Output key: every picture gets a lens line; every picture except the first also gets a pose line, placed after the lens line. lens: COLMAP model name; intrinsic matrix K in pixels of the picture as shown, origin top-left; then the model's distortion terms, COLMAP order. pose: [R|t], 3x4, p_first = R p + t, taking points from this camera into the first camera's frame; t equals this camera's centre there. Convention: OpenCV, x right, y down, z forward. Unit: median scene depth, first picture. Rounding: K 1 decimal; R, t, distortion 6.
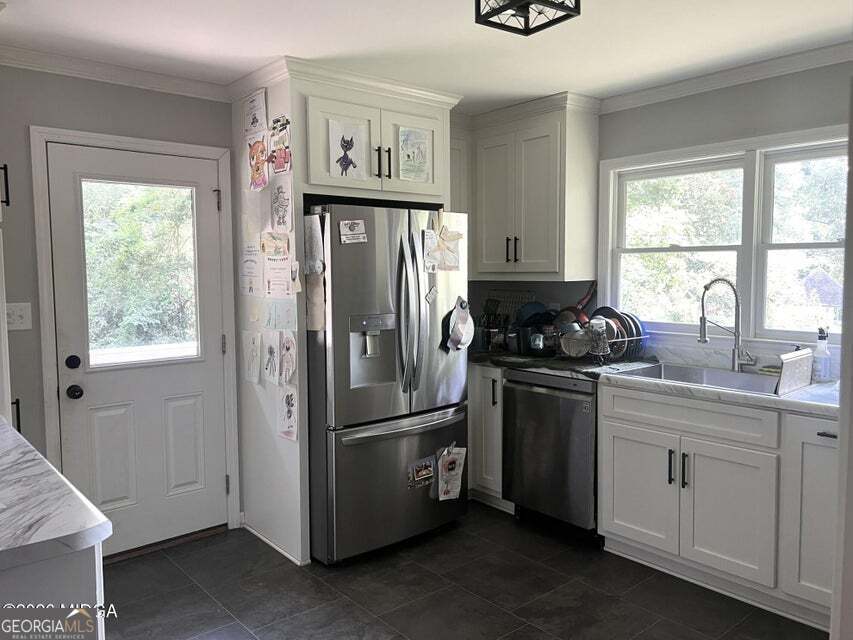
lens RADIAL K [[657.9, 0, 426.1], [0, 657.9, 313.0], [0, 0, 1]] dist [0.036973, -0.058187]
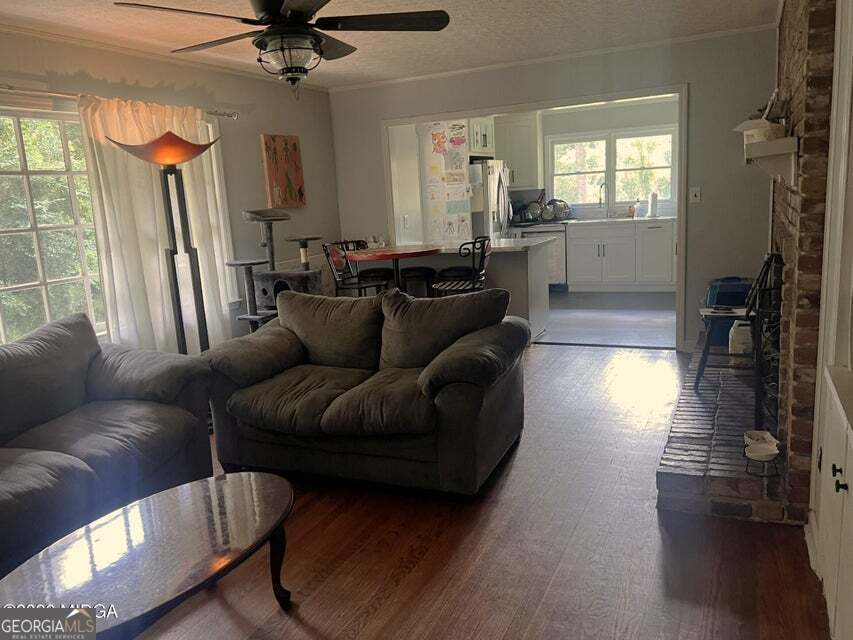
lens RADIAL K [[657.9, 0, 428.6], [0, 657.9, 324.6], [0, 0, 1]] dist [0.036973, -0.058187]
pose [[0.903562, -0.131533, 0.407768, -1.352490], [0.083708, 0.987565, 0.133070, 0.097383], [-0.420200, -0.086104, 0.903337, -1.166441]]
